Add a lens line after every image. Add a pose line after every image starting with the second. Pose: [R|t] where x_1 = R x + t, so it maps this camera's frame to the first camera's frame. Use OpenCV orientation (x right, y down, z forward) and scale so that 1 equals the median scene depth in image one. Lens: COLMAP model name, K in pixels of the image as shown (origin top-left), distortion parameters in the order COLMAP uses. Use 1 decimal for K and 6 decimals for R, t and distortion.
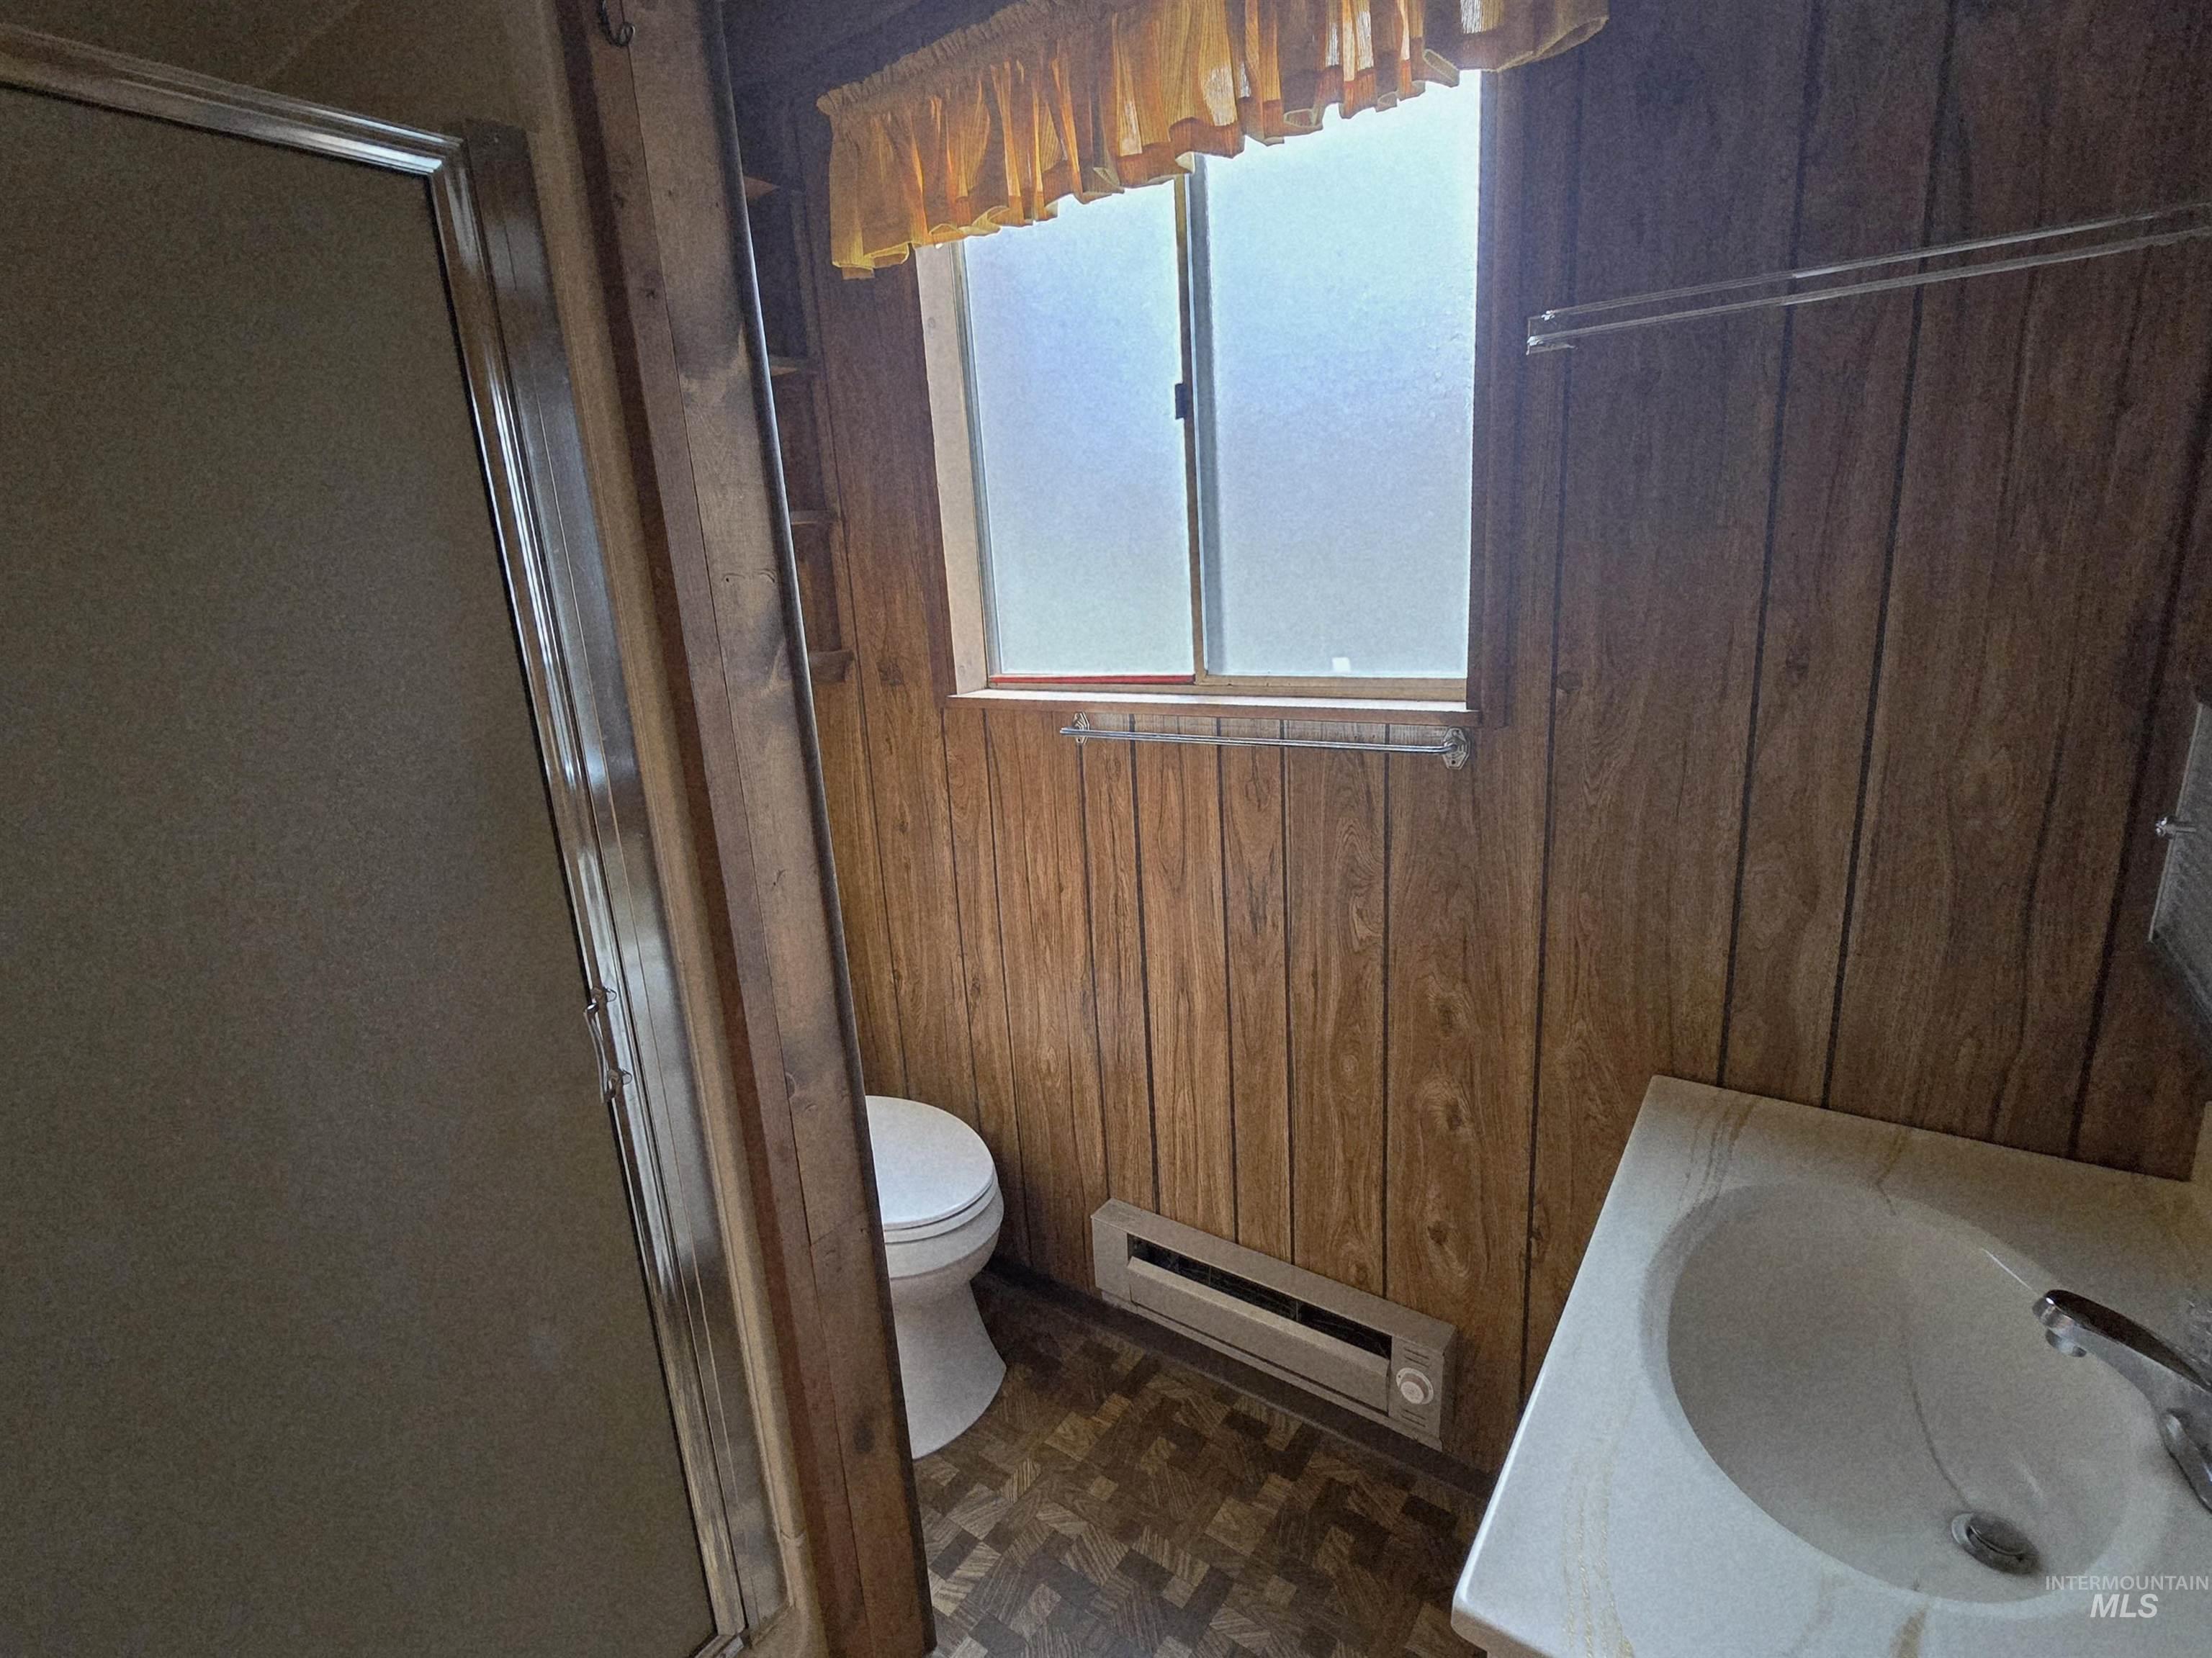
lens RADIAL K [[1065.4, 0, 1106.0], [0, 1065.4, 829.0], [0, 0, 1]] dist [-0.003879, 0.000439]
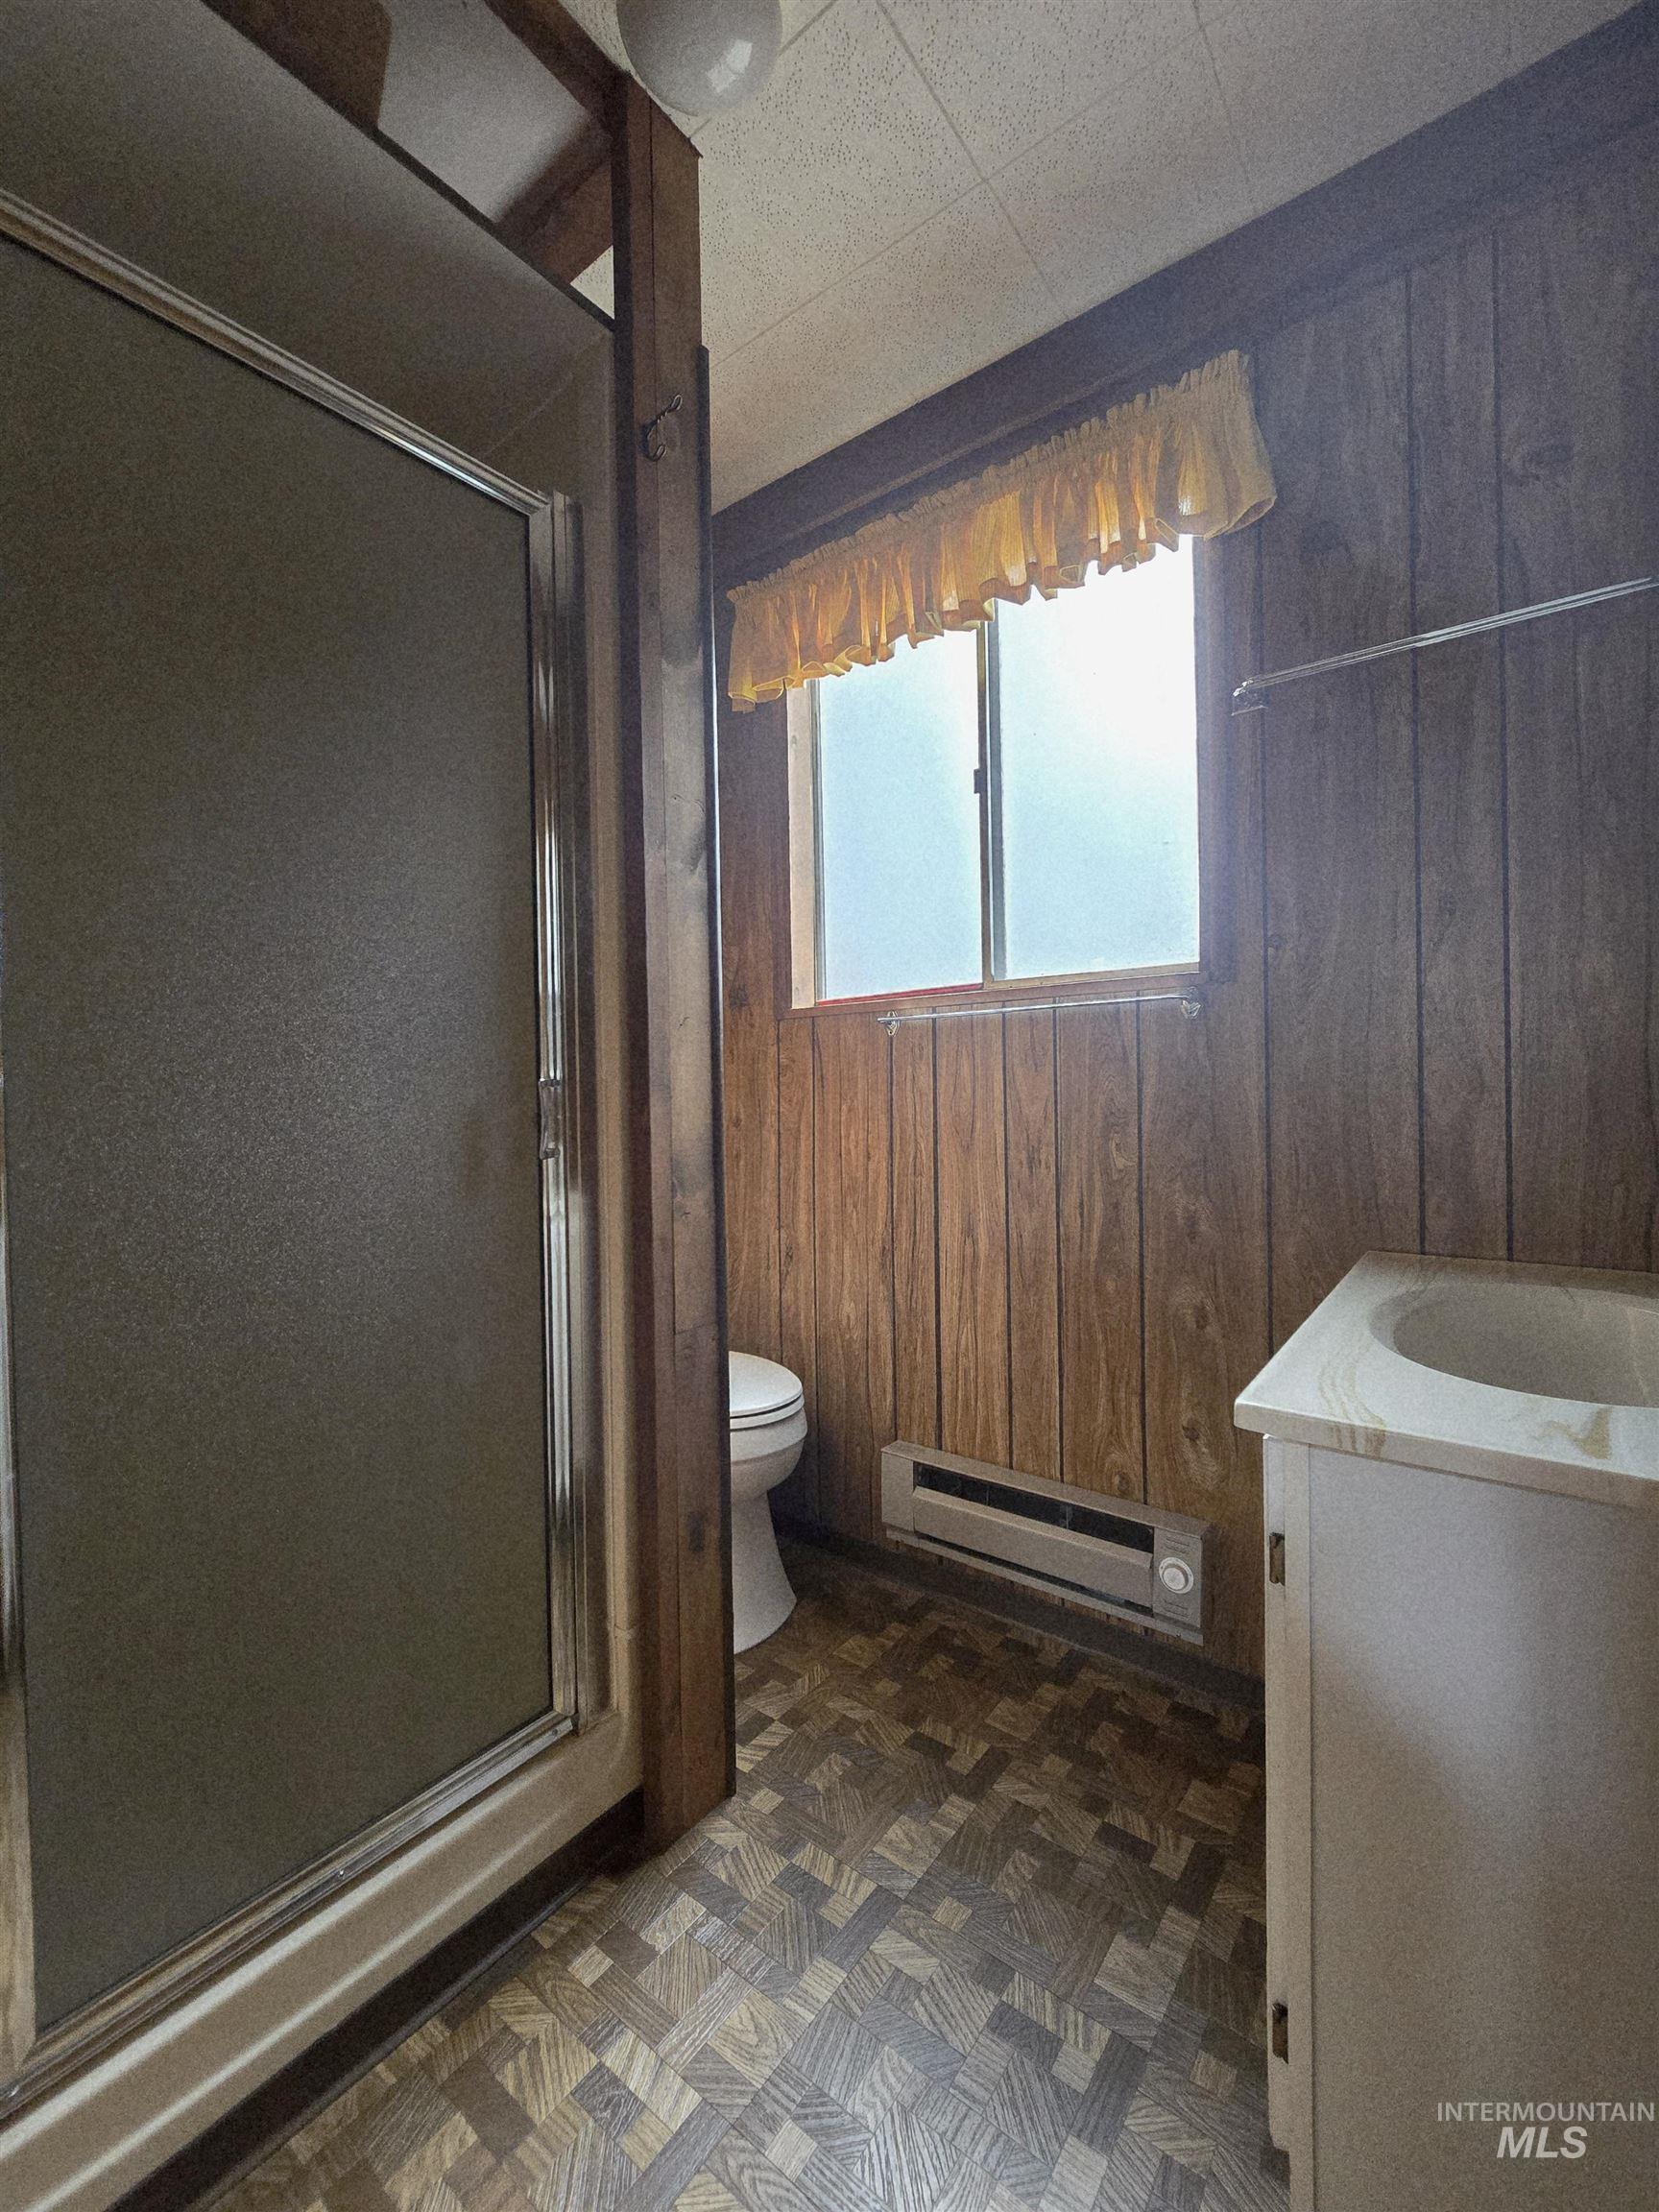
lens RADIAL K [[966.2, 0, 837.5], [0, 966.2, 1135.6], [0, 0, 1]] dist [-0.001589, 0.000150]
pose [[0.998793, 0.043571, -0.022664, -0.058645], [-0.047724, 0.969985, -0.238437, 0.324319], [0.011595, 0.239231, 0.970894, -0.092001]]
